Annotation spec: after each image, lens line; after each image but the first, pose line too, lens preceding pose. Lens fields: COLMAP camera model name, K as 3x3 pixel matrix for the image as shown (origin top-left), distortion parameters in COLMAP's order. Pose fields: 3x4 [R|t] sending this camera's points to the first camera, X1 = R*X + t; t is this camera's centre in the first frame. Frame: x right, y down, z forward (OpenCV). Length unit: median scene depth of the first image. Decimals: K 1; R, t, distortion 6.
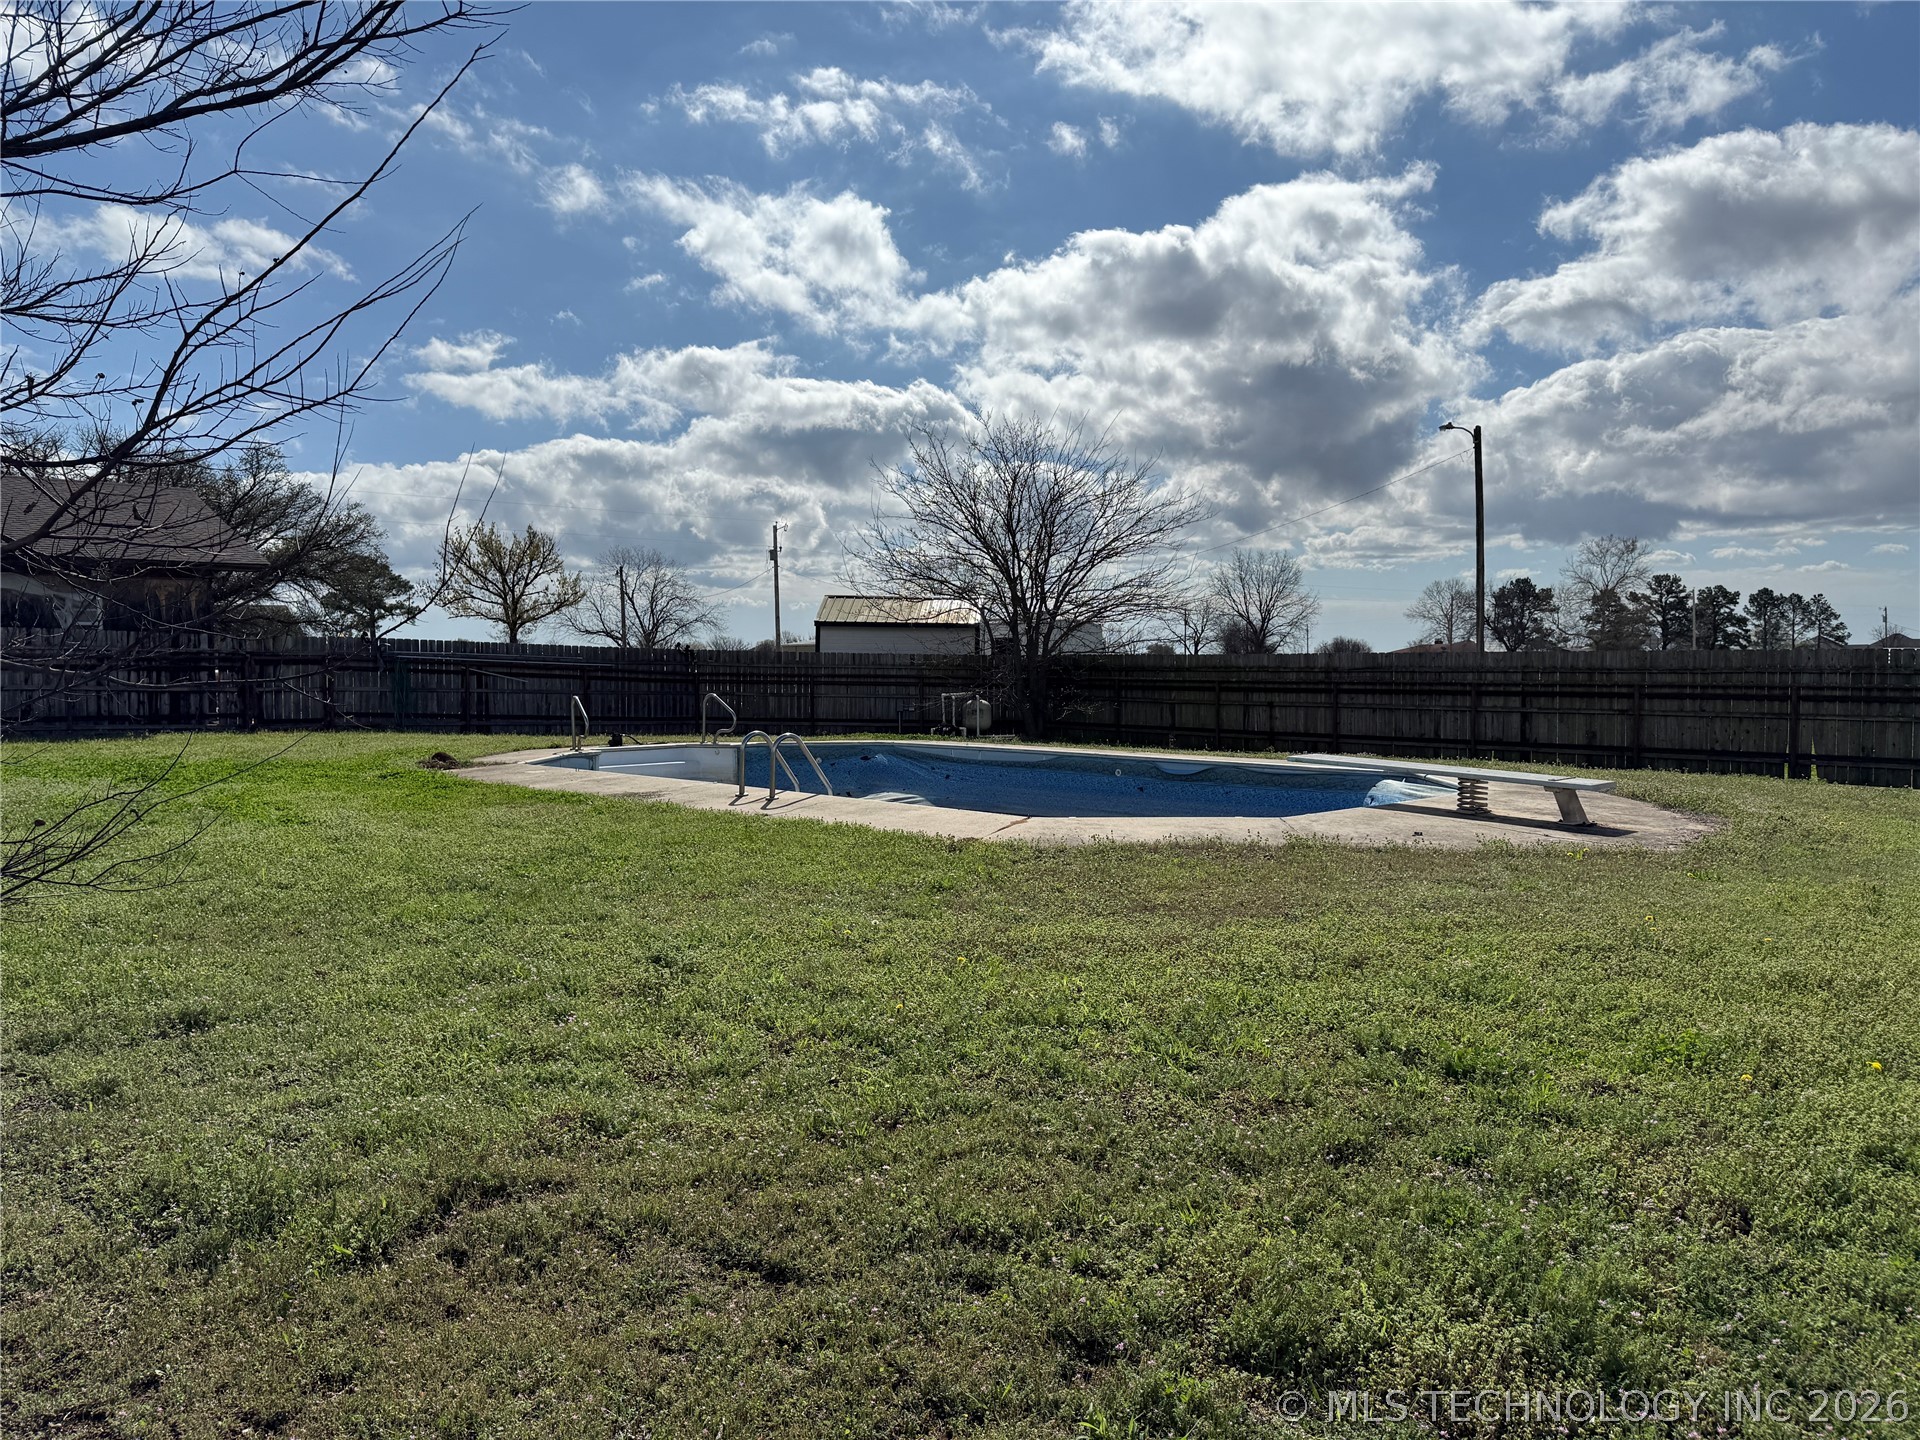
lens RADIAL K [[1338.5, 0, 963.4], [0, 1338.5, 714.5], [0, 0, 1]] dist [0.001832, -0.001503]
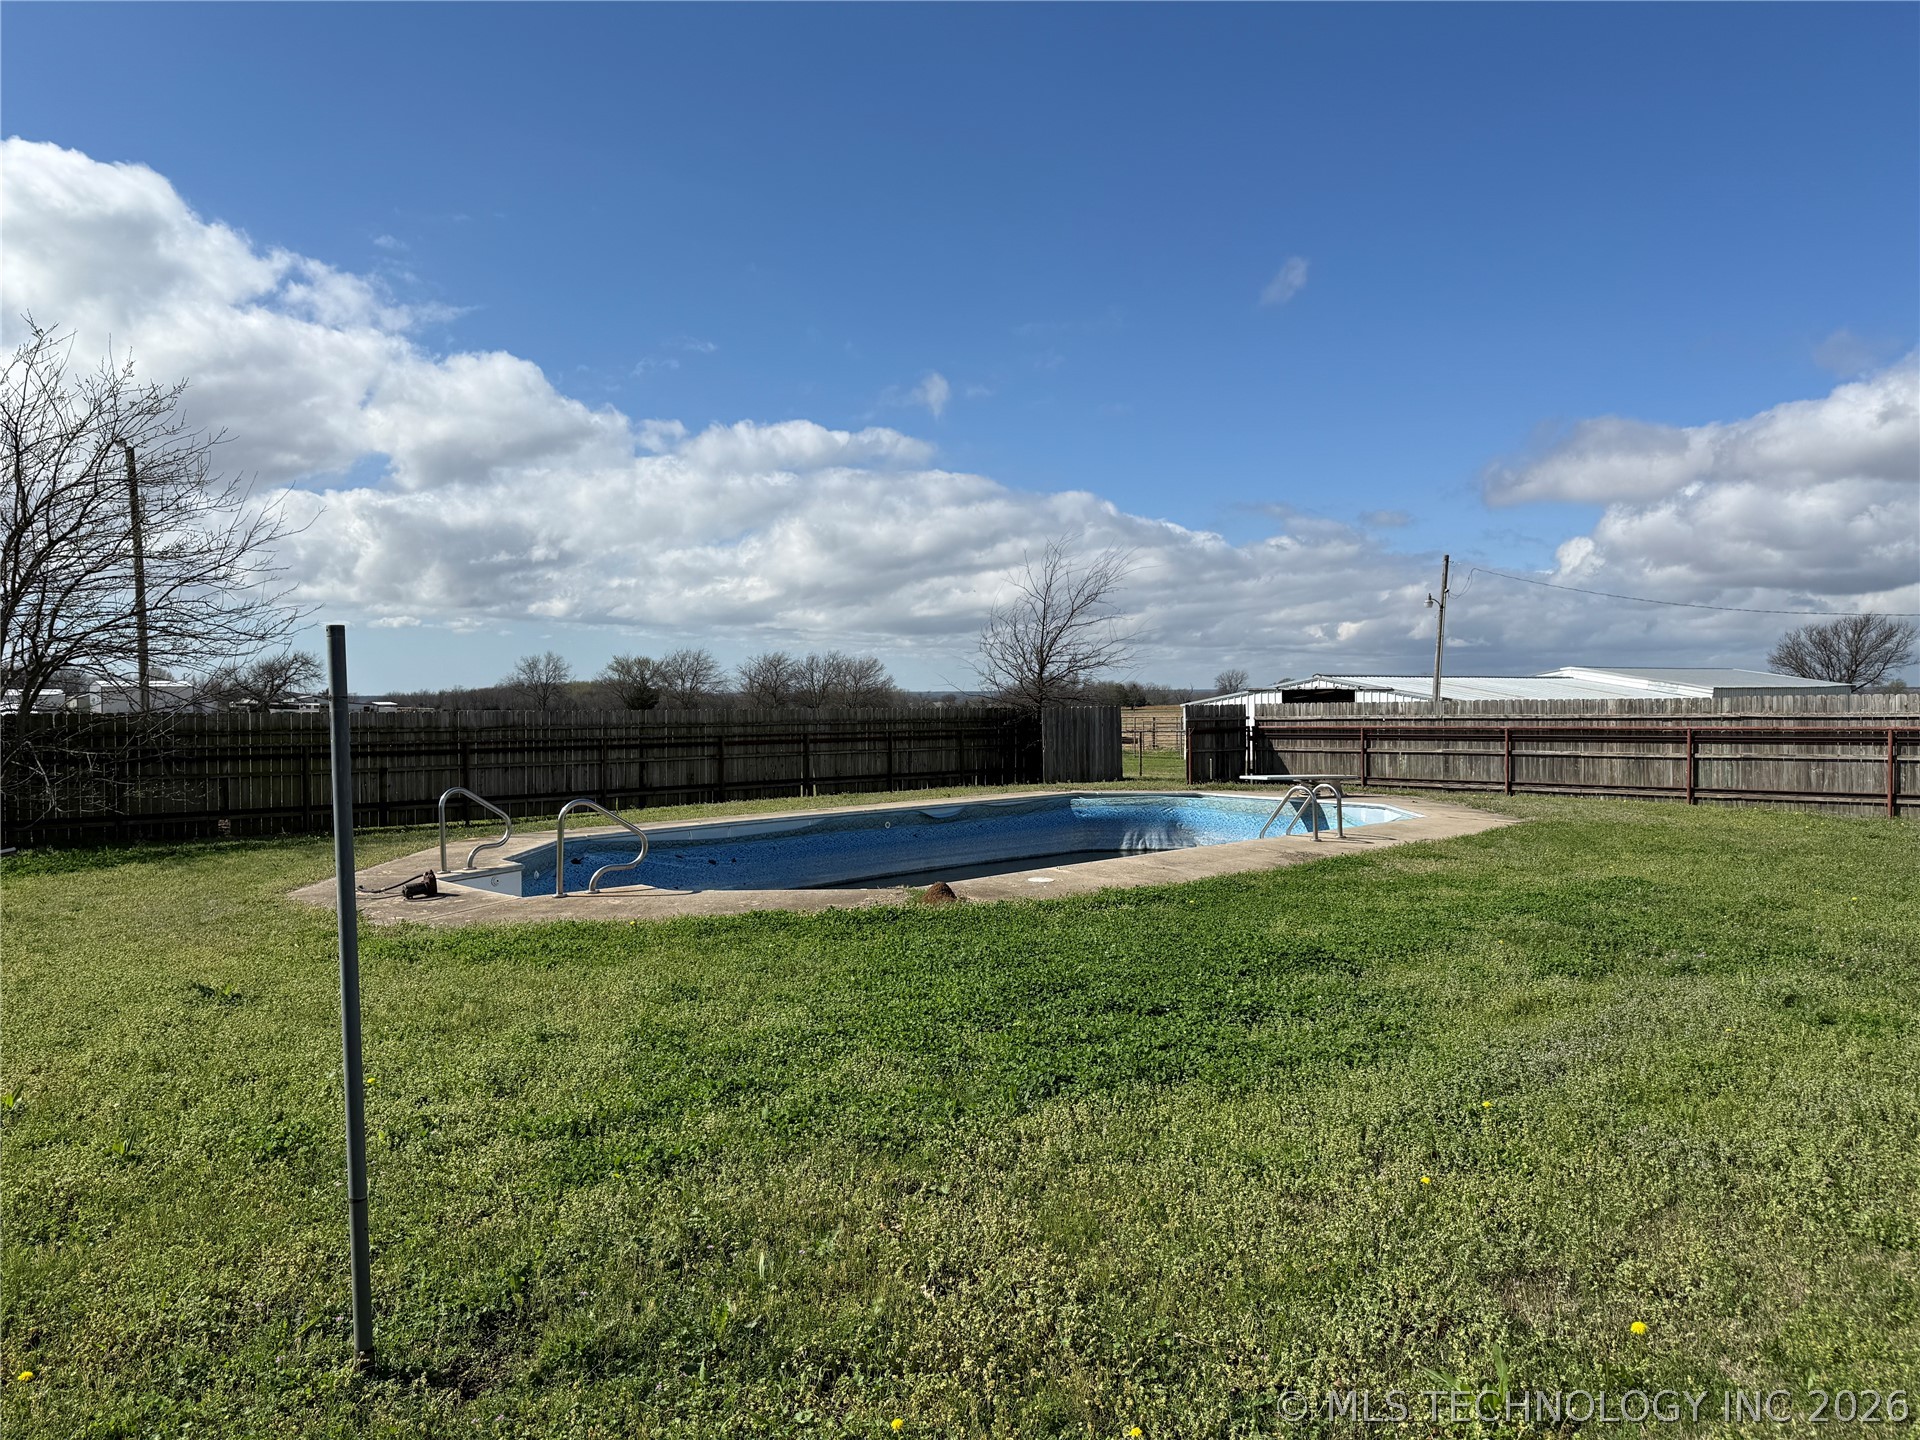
lens RADIAL K [[1338.5, 0, 960.4], [0, 1338.5, 722.4], [0, 0, 1]] dist [0.001832, -0.001503]
pose [[-0.063623, -0.003294, 0.997969, -0.762546], [0.050963, 0.998679, 0.006545, -0.029530], [-0.996672, 0.051276, -0.063371, 0.794276]]
